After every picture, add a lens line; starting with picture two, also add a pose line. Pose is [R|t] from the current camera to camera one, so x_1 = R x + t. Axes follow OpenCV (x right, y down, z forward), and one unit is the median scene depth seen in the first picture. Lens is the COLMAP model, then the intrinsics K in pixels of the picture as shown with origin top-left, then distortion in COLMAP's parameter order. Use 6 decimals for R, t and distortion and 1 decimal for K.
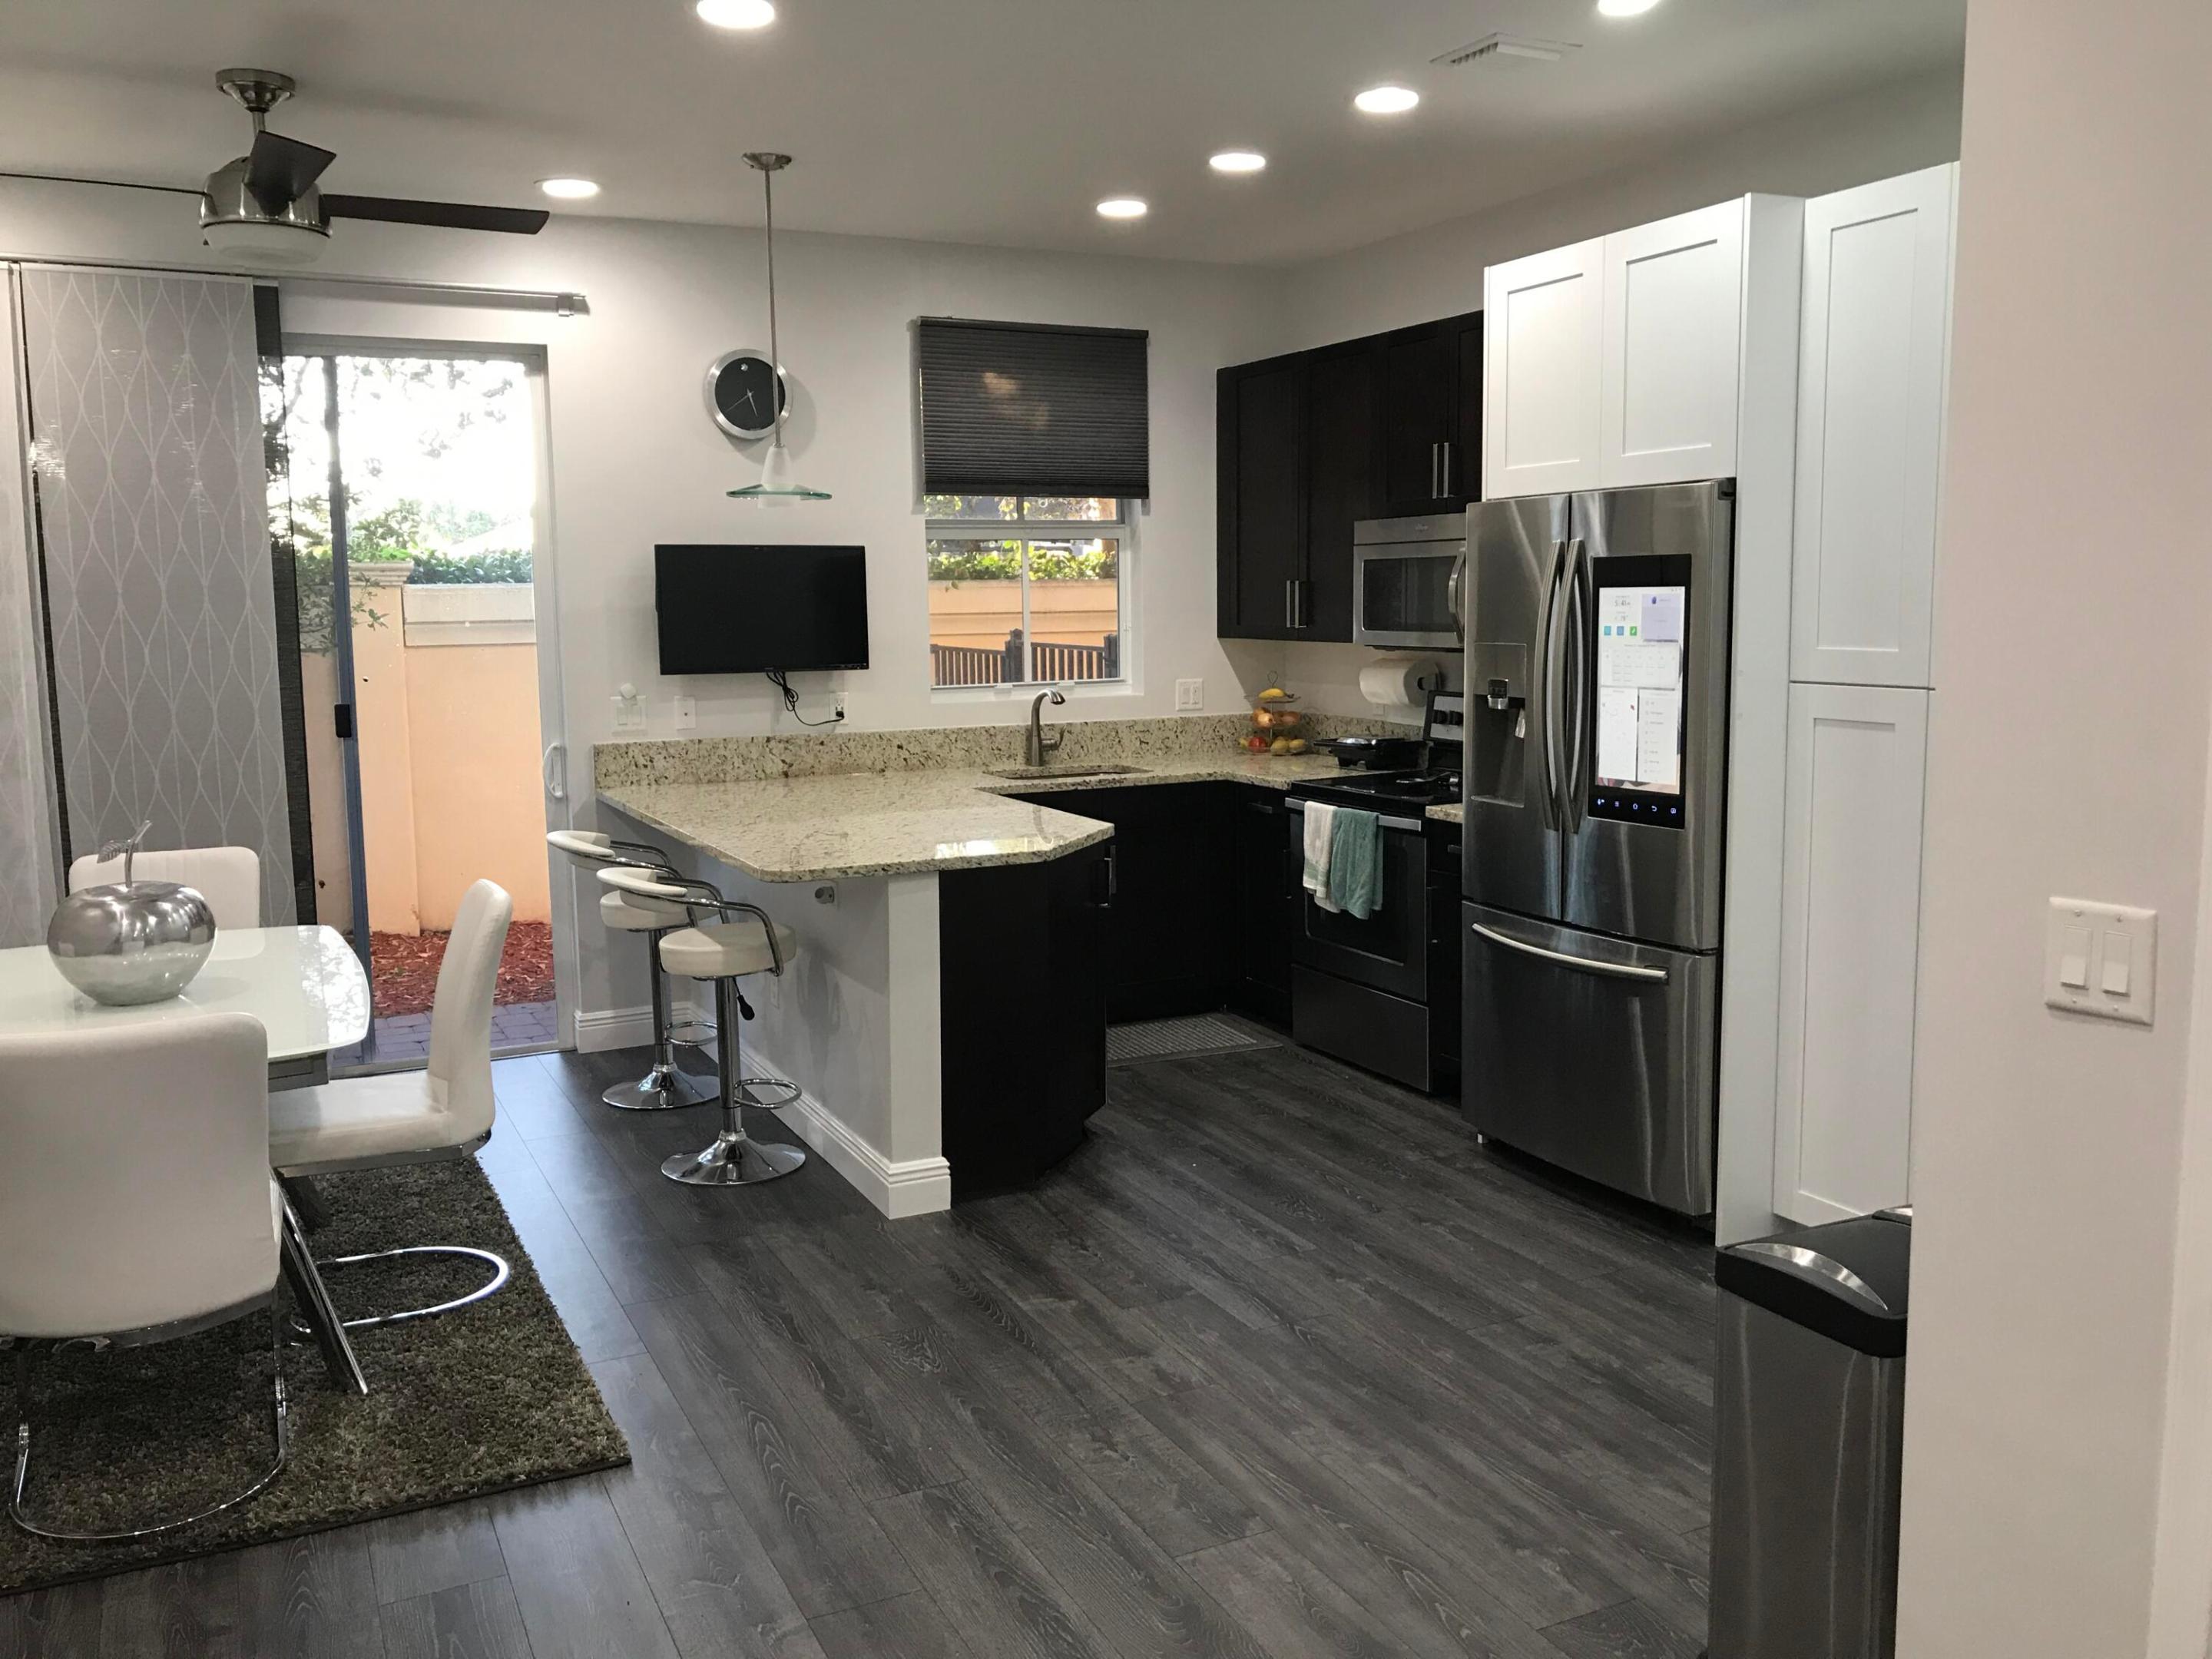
lens RADIAL K [[1841.8, 0, 1102.9], [0, 1841.8, 828.7], [0, 0, 1]] dist [0.033513, 0.010964]
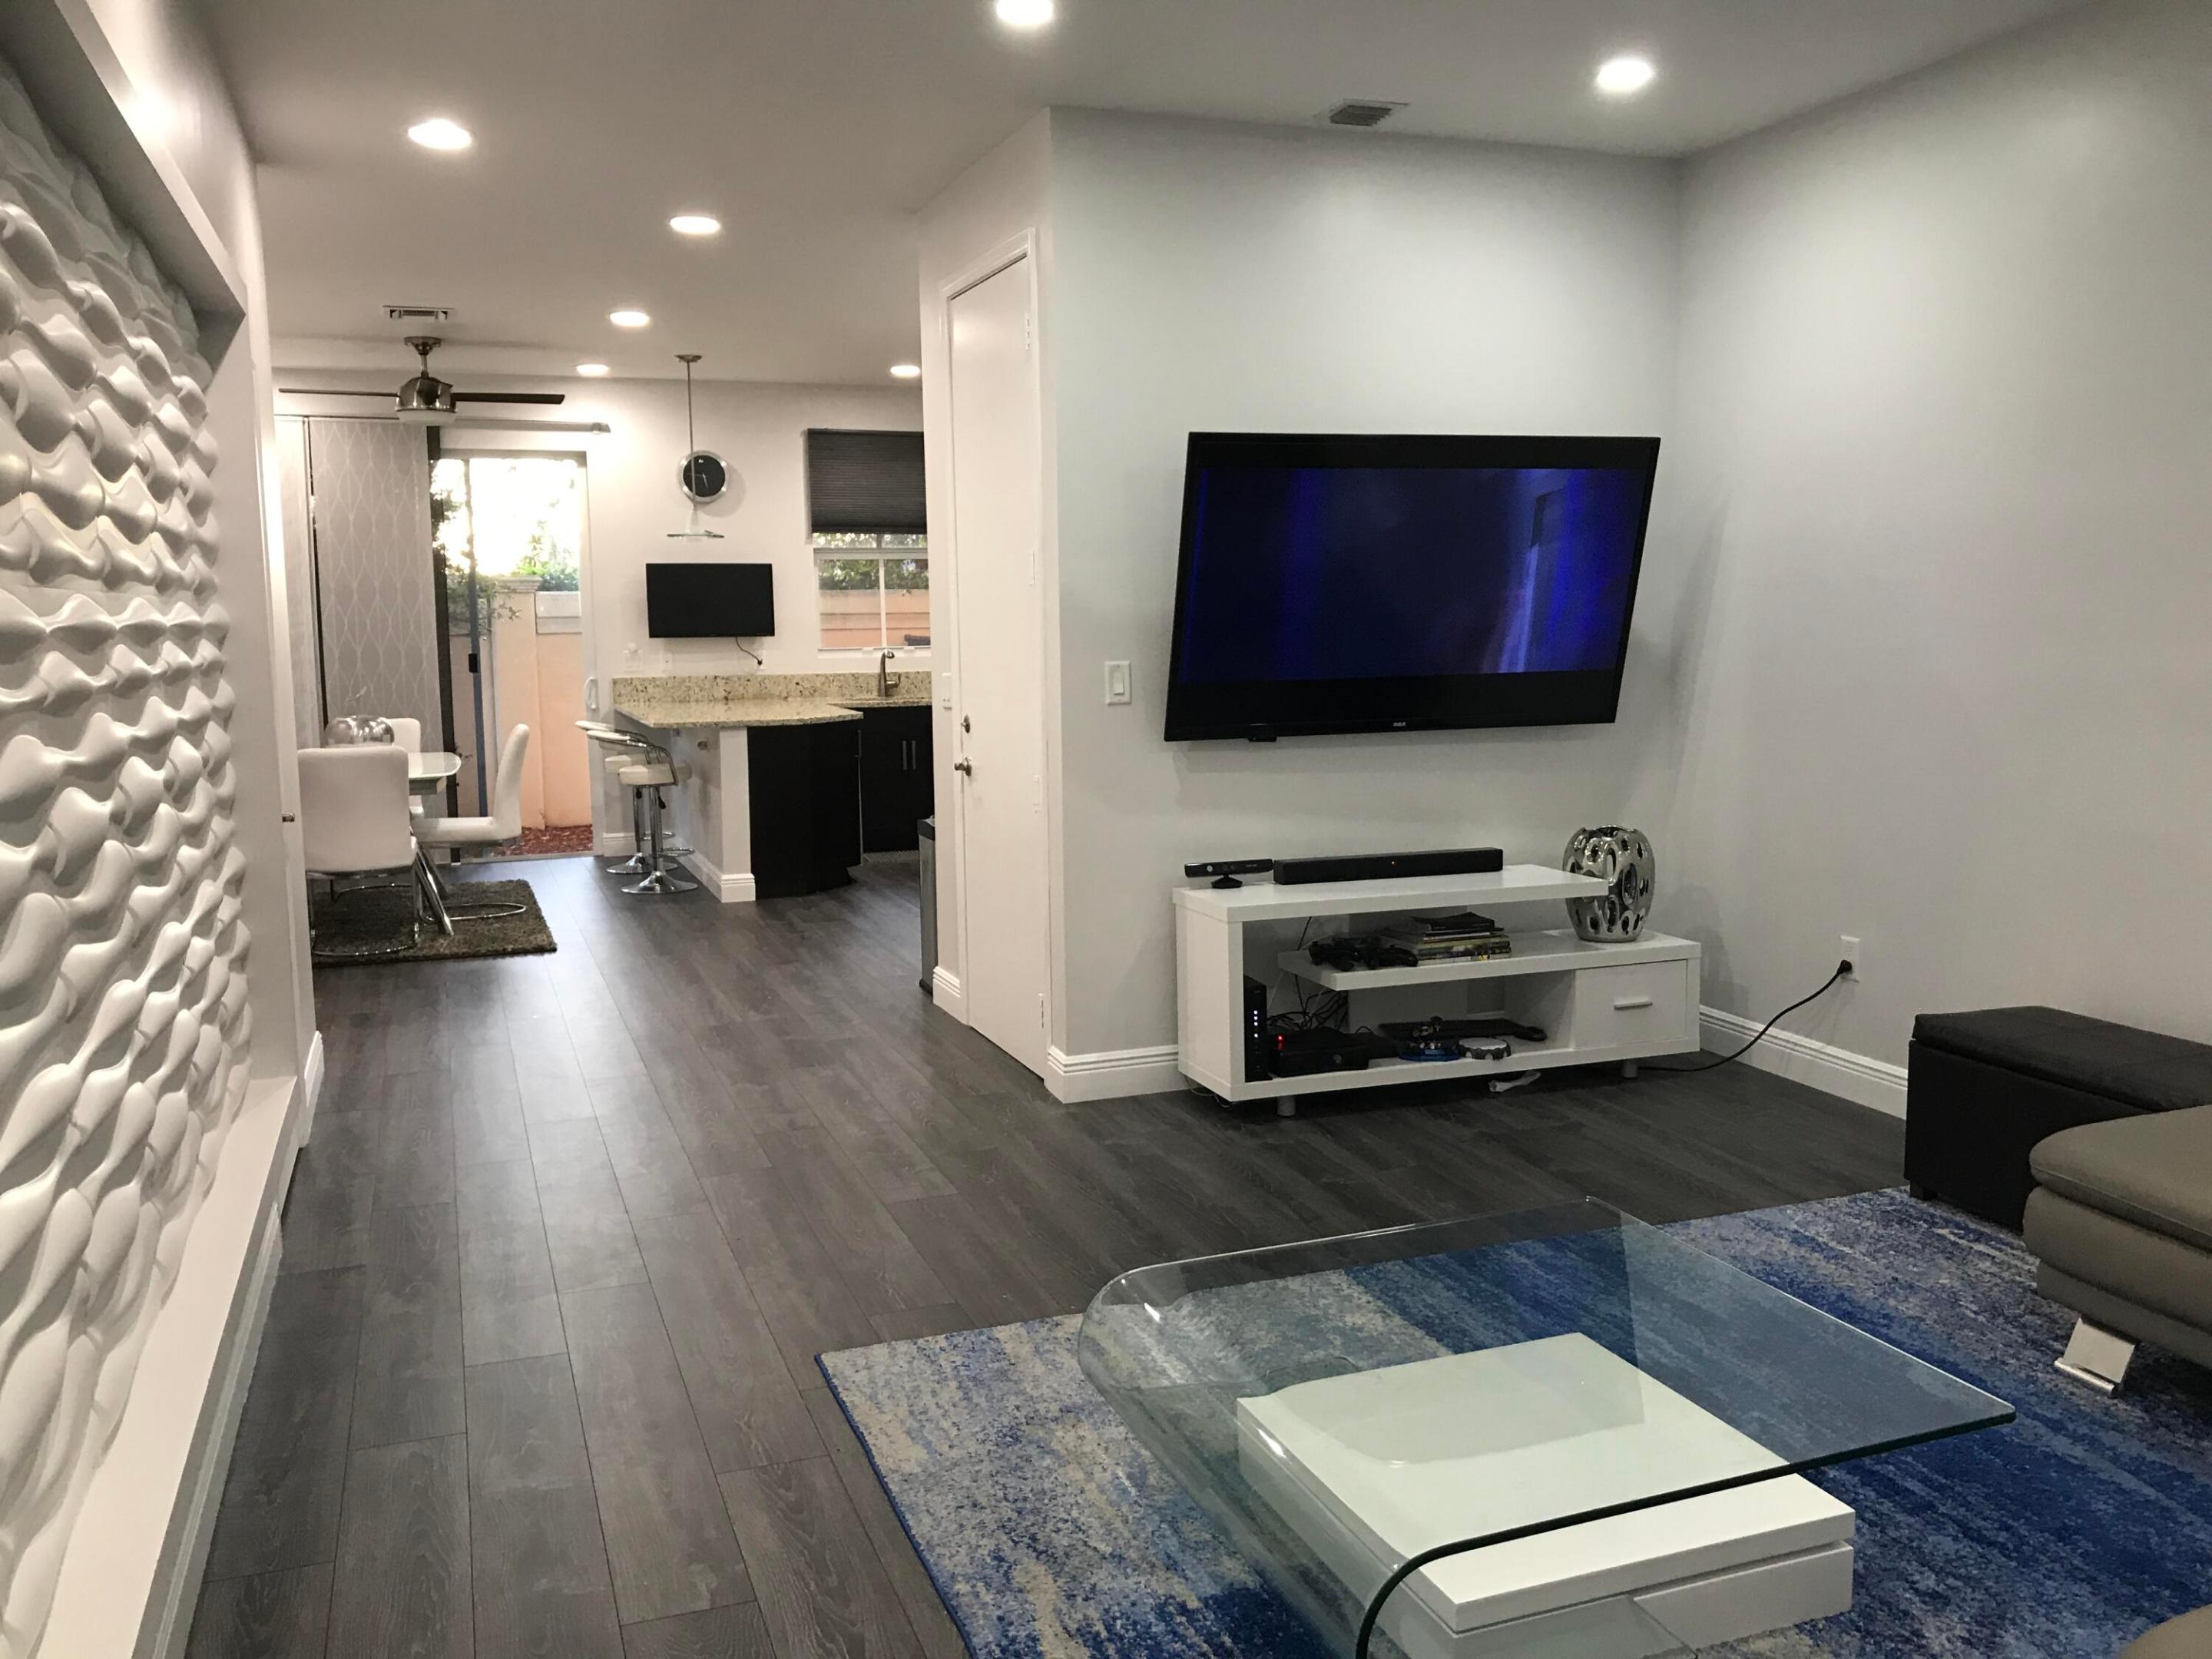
lens RADIAL K [[1841.8, 0, 1116.5], [0, 1841.8, 830.3], [0, 0, 1]] dist [0.033513, 0.010964]
pose [[0.995466, 0.010727, -0.094507, 0.411776], [-0.011705, 0.999884, -0.009793, 0.124053], [0.094391, 0.010855, 0.995476, -0.779189]]
